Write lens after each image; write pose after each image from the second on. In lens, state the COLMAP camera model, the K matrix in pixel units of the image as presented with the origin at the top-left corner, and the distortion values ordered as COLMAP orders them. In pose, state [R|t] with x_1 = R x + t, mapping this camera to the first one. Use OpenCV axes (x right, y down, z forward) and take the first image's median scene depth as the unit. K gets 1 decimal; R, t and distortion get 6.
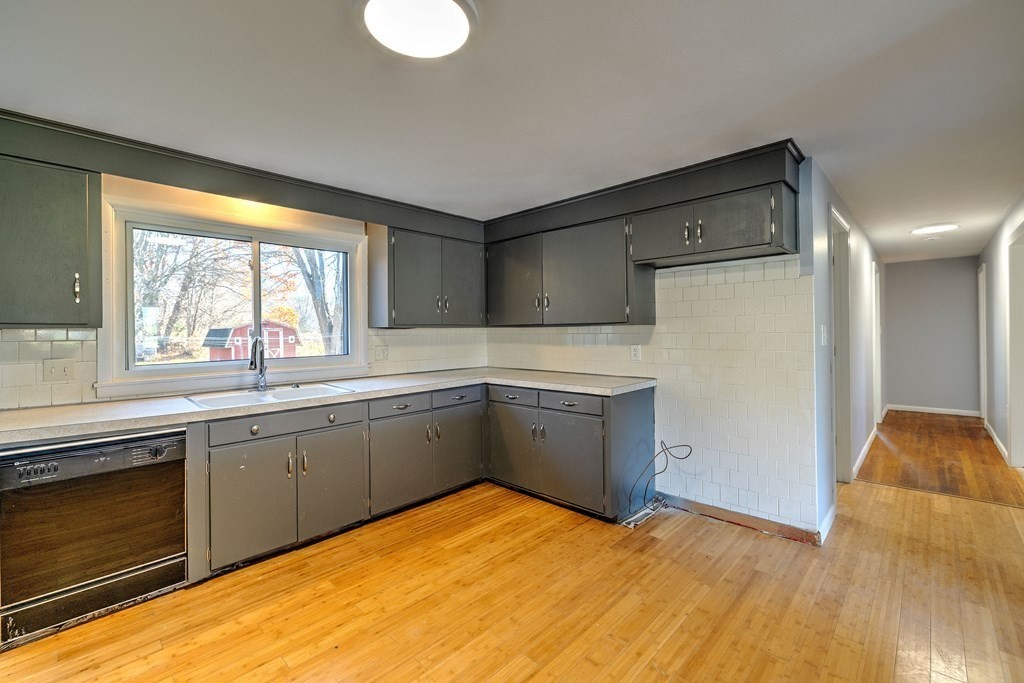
lens RADIAL K [[426.5, 0, 506.4], [0, 426.5, 331.3], [0, 0, 1]] dist [-0.000454, -0.000844]
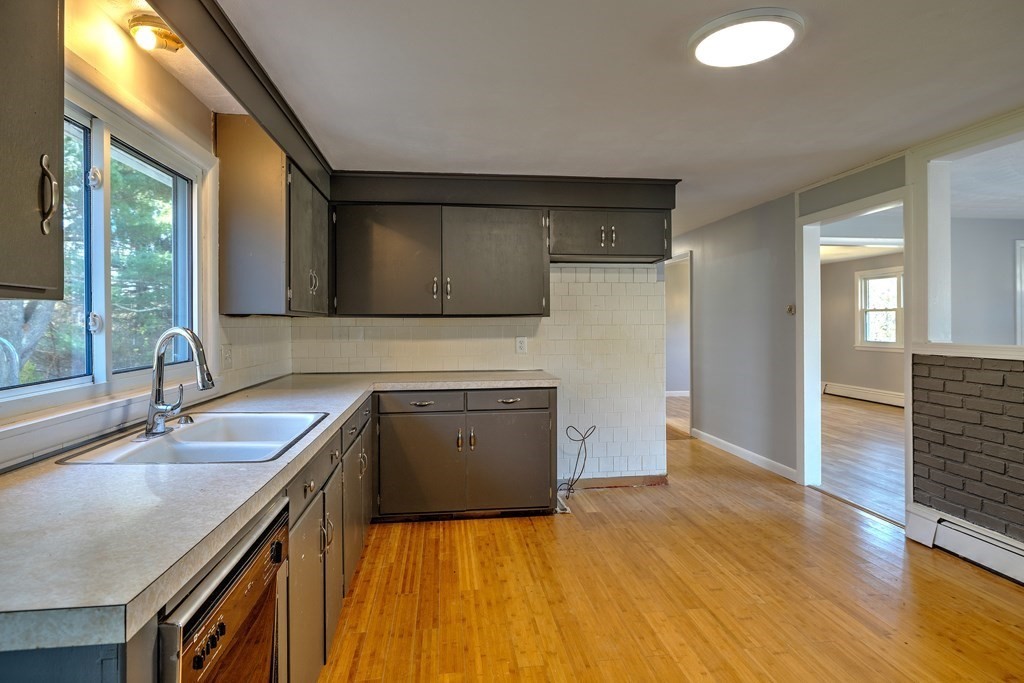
lens RADIAL K [[542.2, 0, 499.3], [0, 542.2, 326.0], [0, 0, 1]] dist [-0.007153, 0.000302]
pose [[0.644470, 0.004234, 0.764618, -0.818466], [0.000595, 0.999982, -0.006039, 0.016217], [-0.764630, 0.004347, 0.644455, 0.278341]]
